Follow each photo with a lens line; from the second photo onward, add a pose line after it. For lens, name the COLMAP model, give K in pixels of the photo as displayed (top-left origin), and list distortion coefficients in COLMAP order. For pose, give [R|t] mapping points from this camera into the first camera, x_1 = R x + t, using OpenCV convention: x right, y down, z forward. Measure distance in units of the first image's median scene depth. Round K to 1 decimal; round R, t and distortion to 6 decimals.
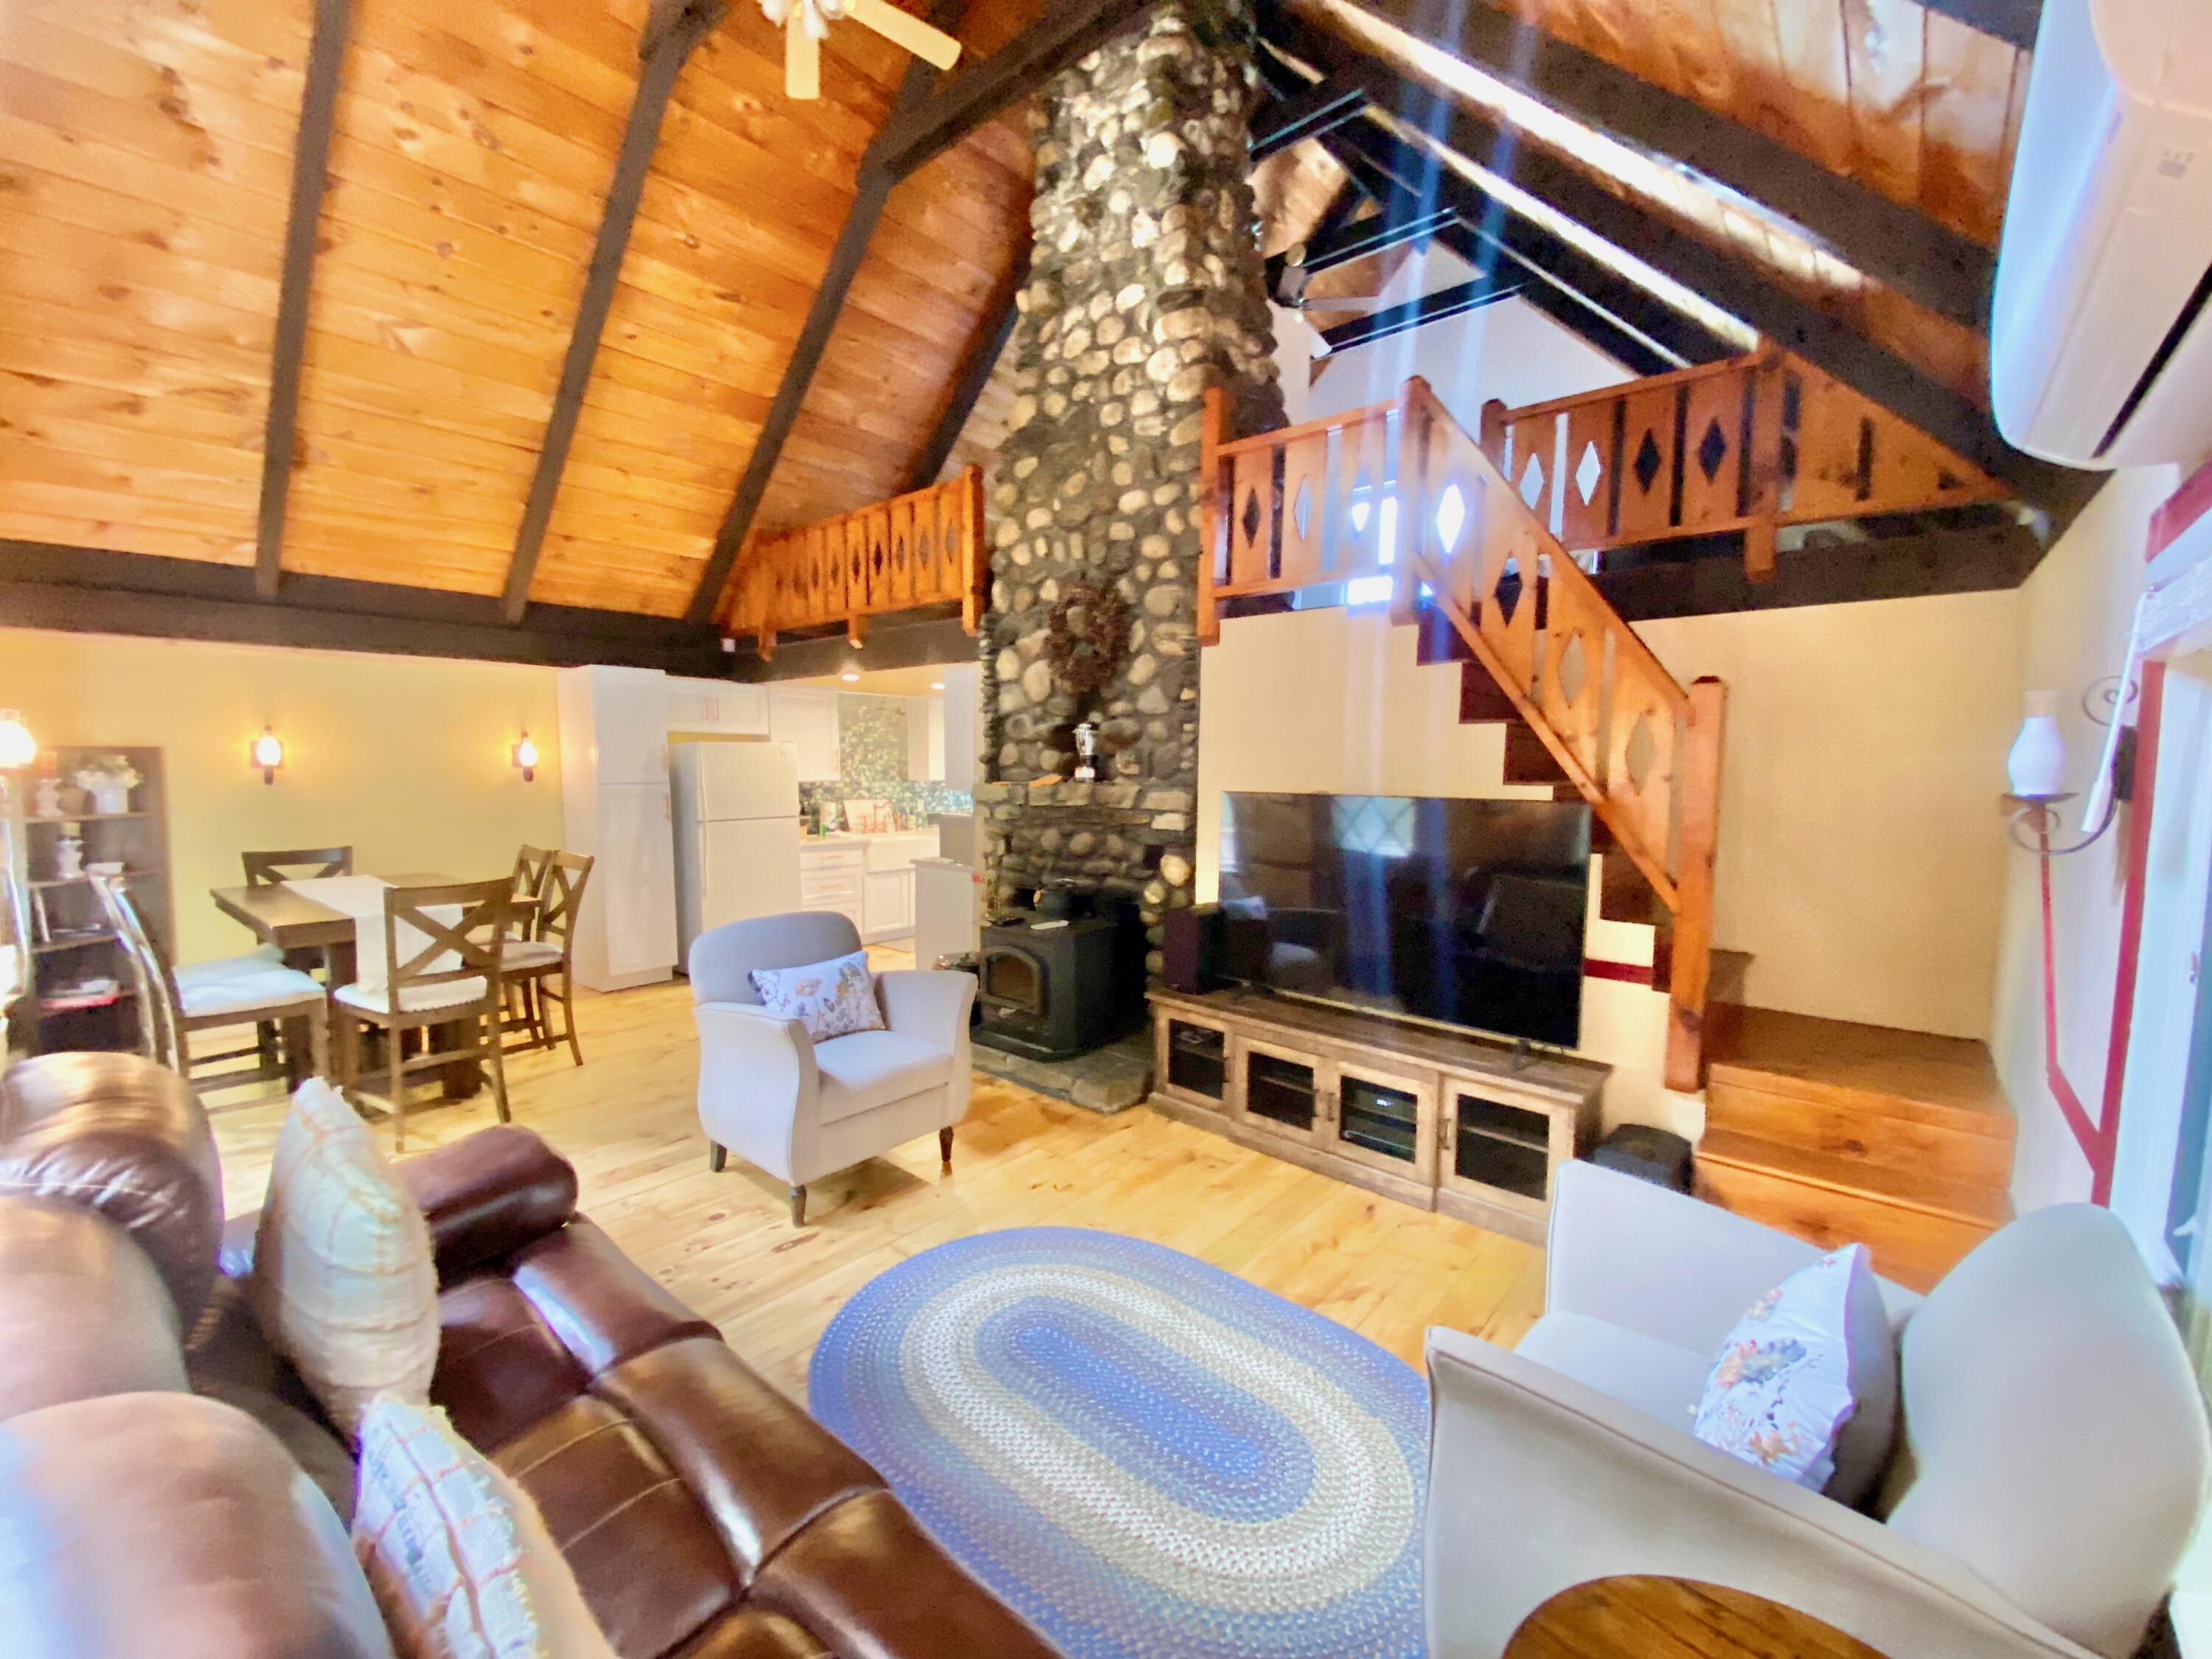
lens RADIAL K [[896.9, 0, 1108.1], [0, 896.9, 834.3], [0, 0, 1]] dist [-0.014035, -0.002349]
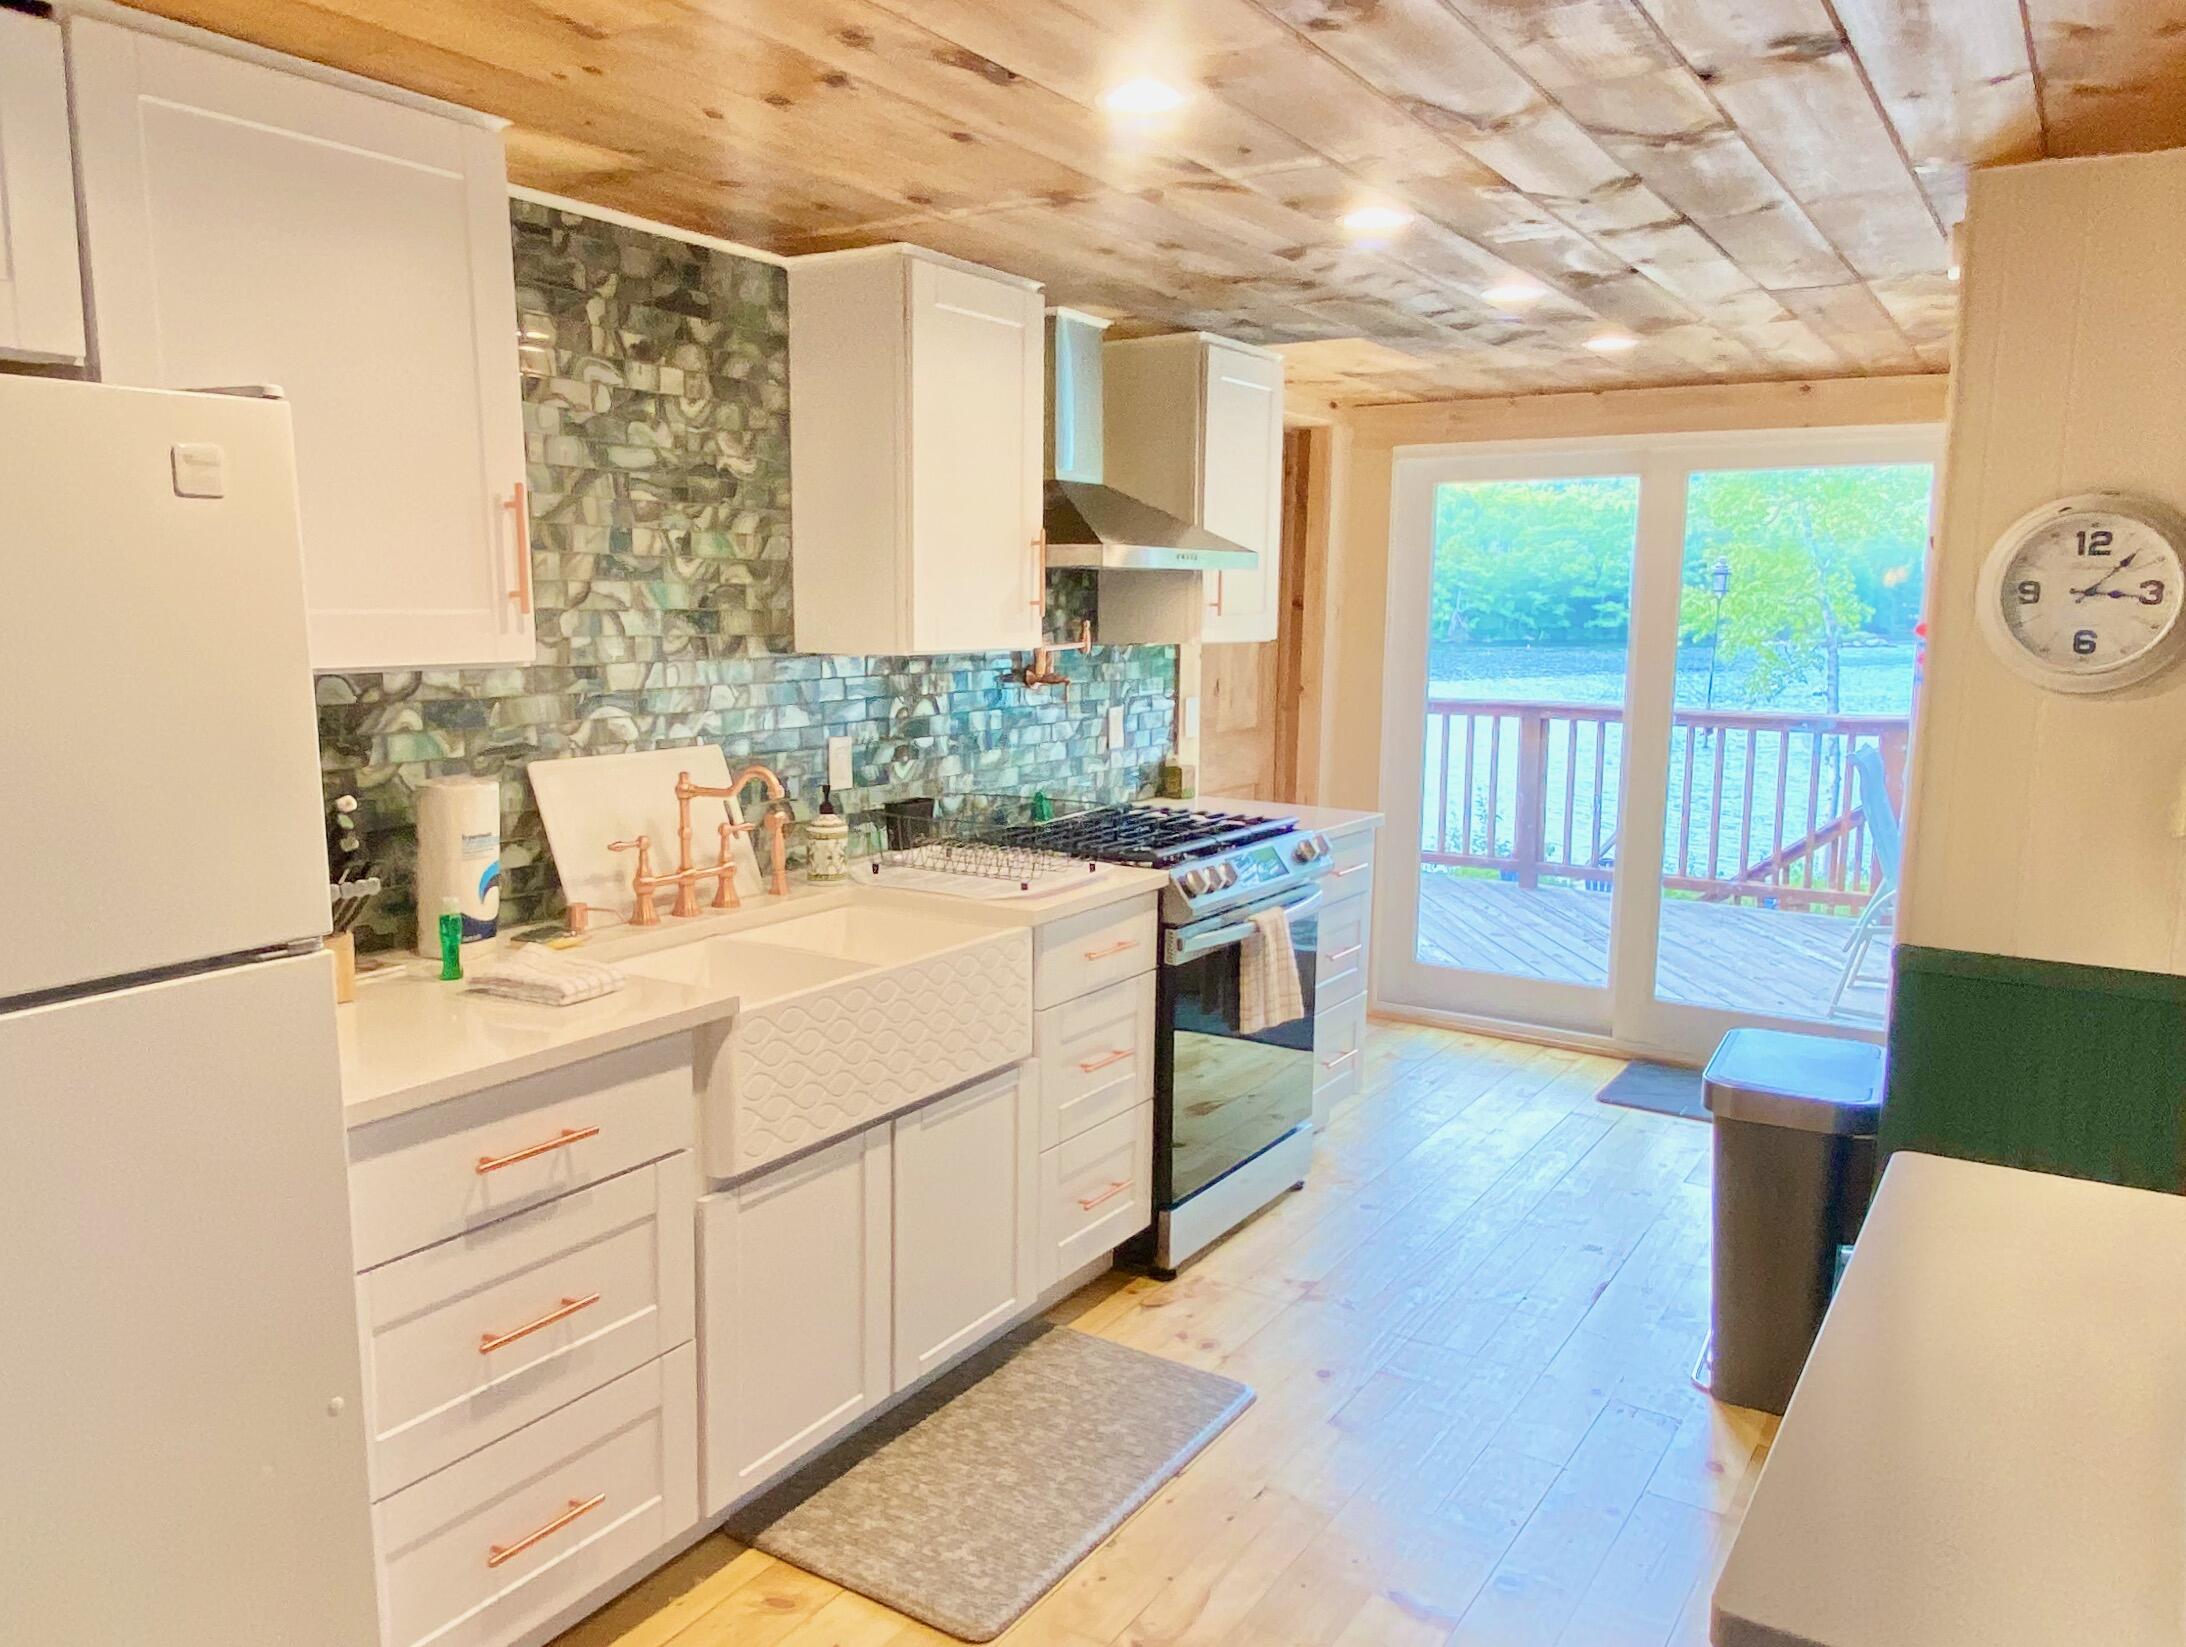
lens RADIAL K [[1671.2, 0, 1094.0], [0, 1671.2, 829.1], [0, 0, 1]] dist [0.014040, 0.001243]
pose [[0.983522, -0.024735, 0.179091, -0.237972], [0.013253, 0.997795, 0.065029, -0.045124], [-0.180305, -0.061584, 0.981681, 0.613035]]
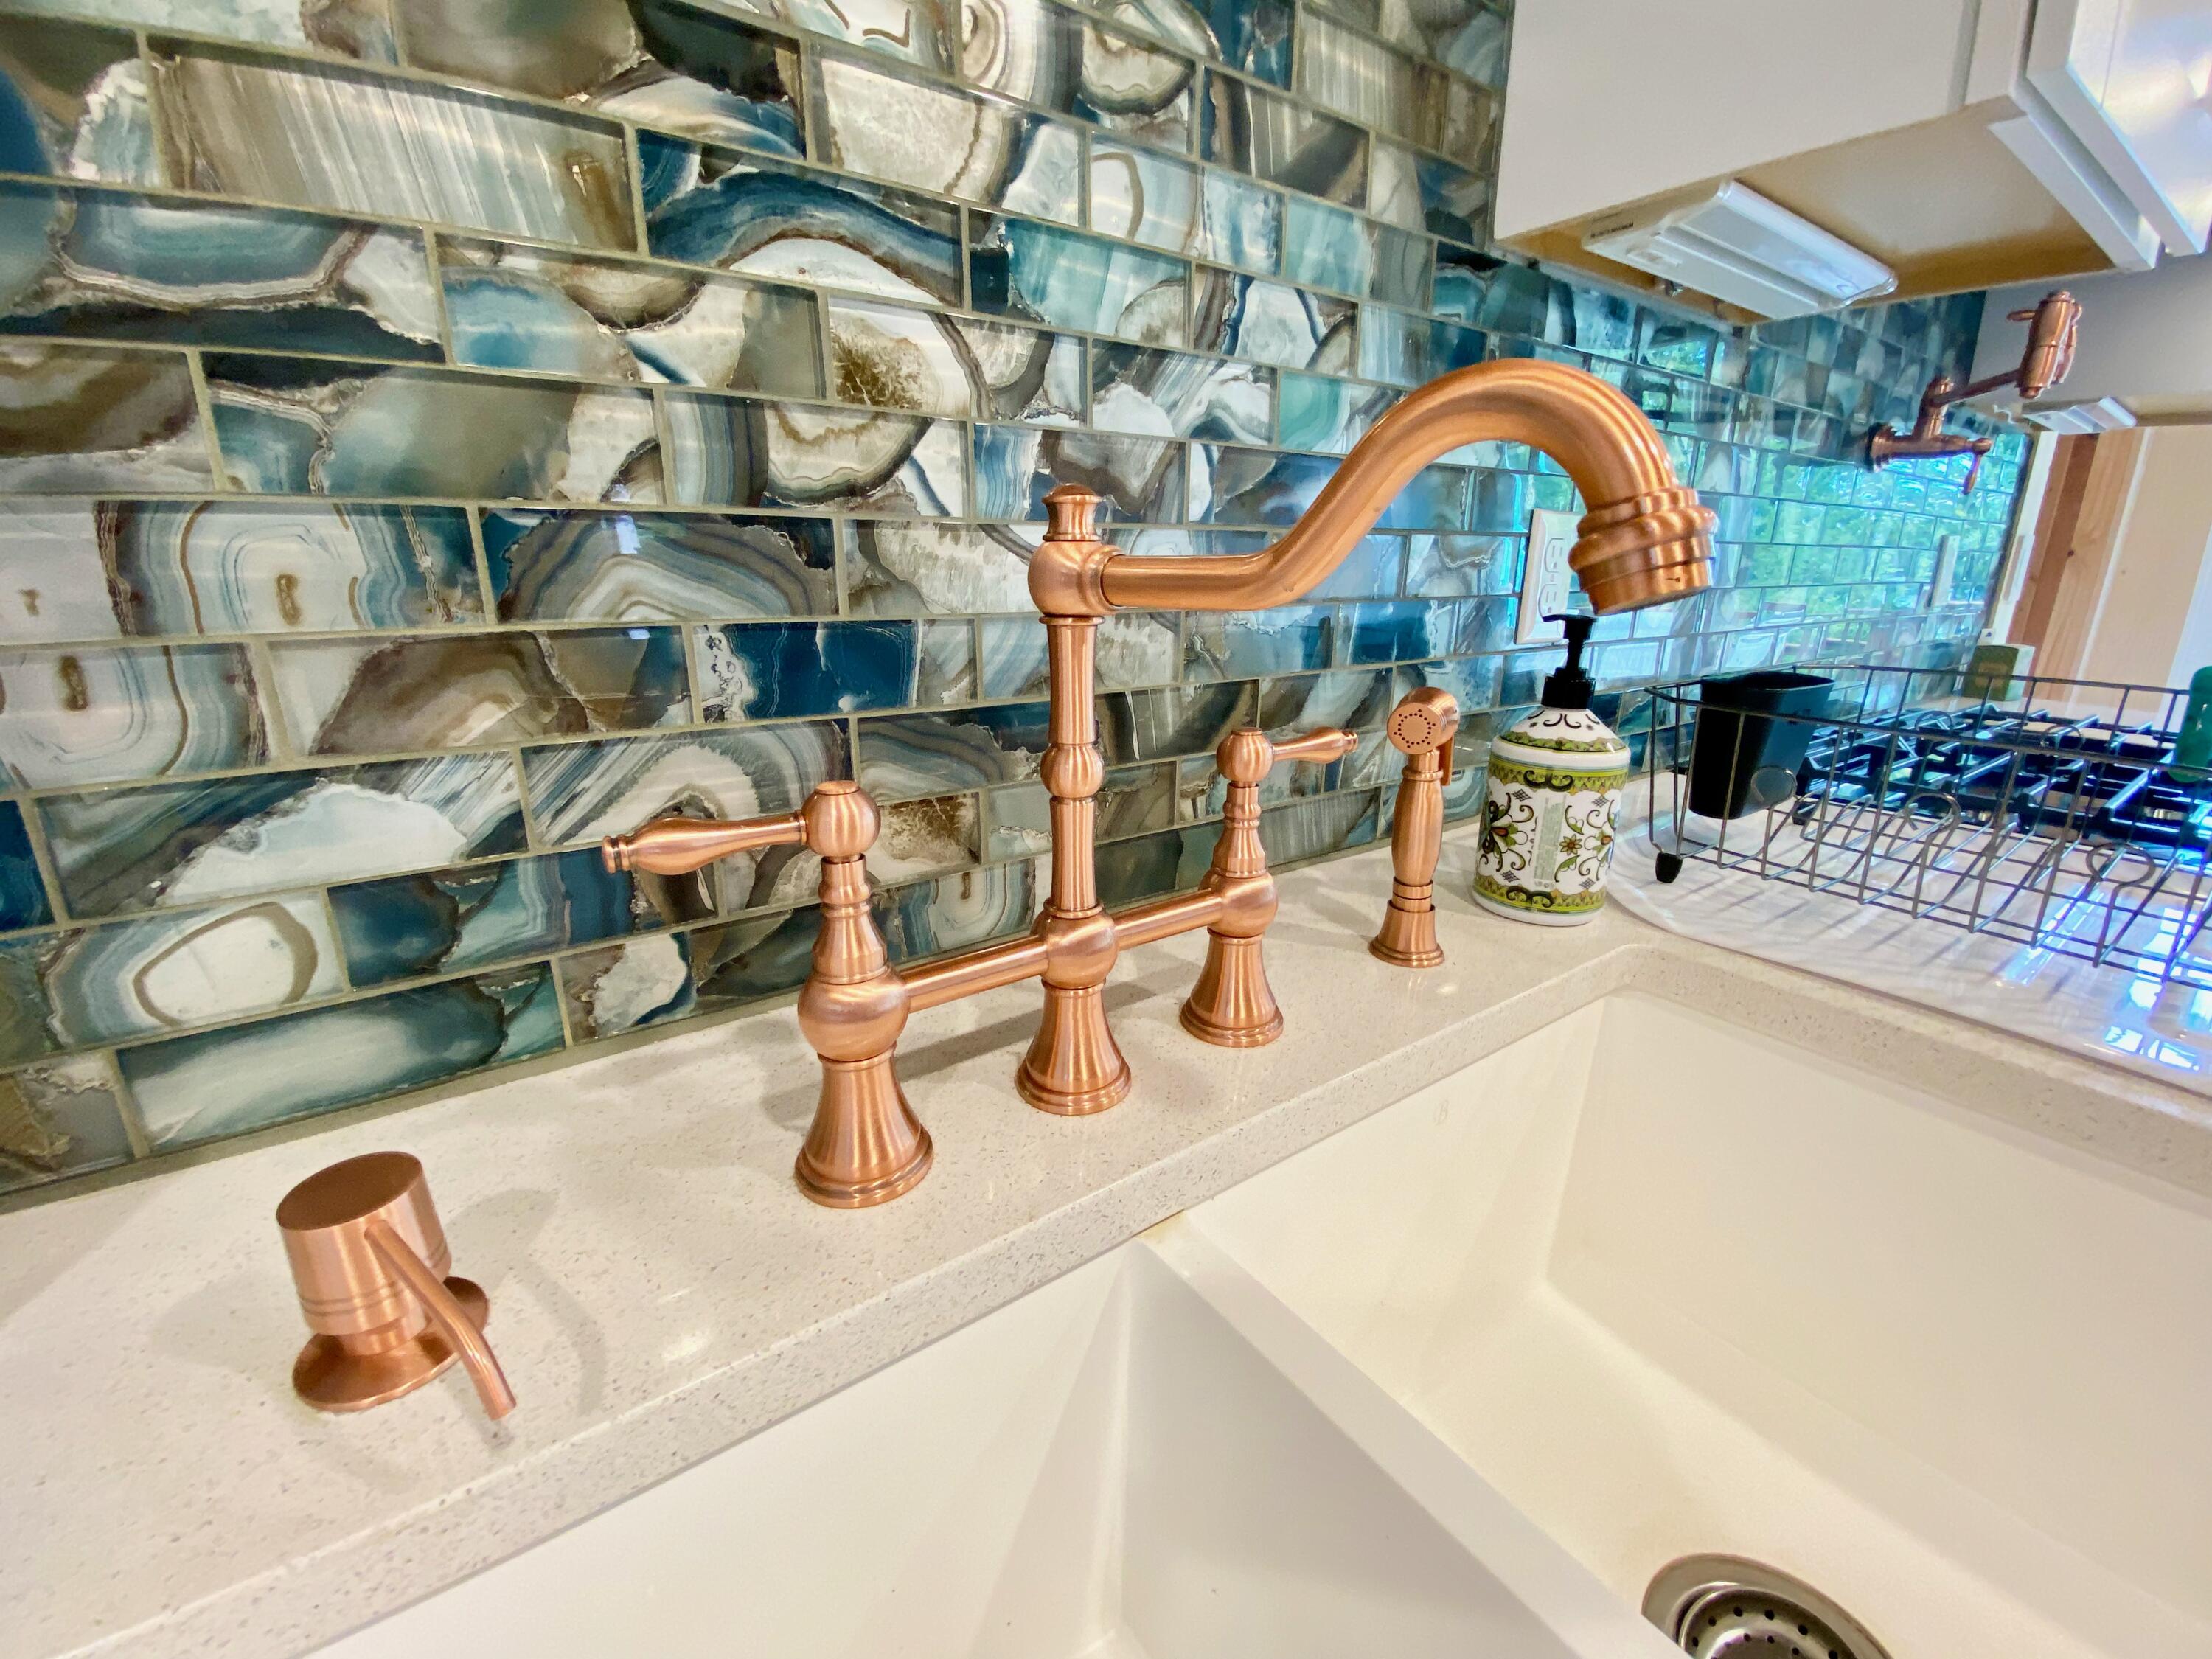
lens RADIAL K [[896.9, 0, 1098.0], [0, 896.9, 836.1], [0, 0, 1]] dist [-0.014035, -0.002349]
pose [[0.974872, 0.062510, -0.213815, -0.249551], [-0.014355, 0.975455, 0.219731, -0.027960], [0.222303, -0.211140, 0.951841, 0.951164]]
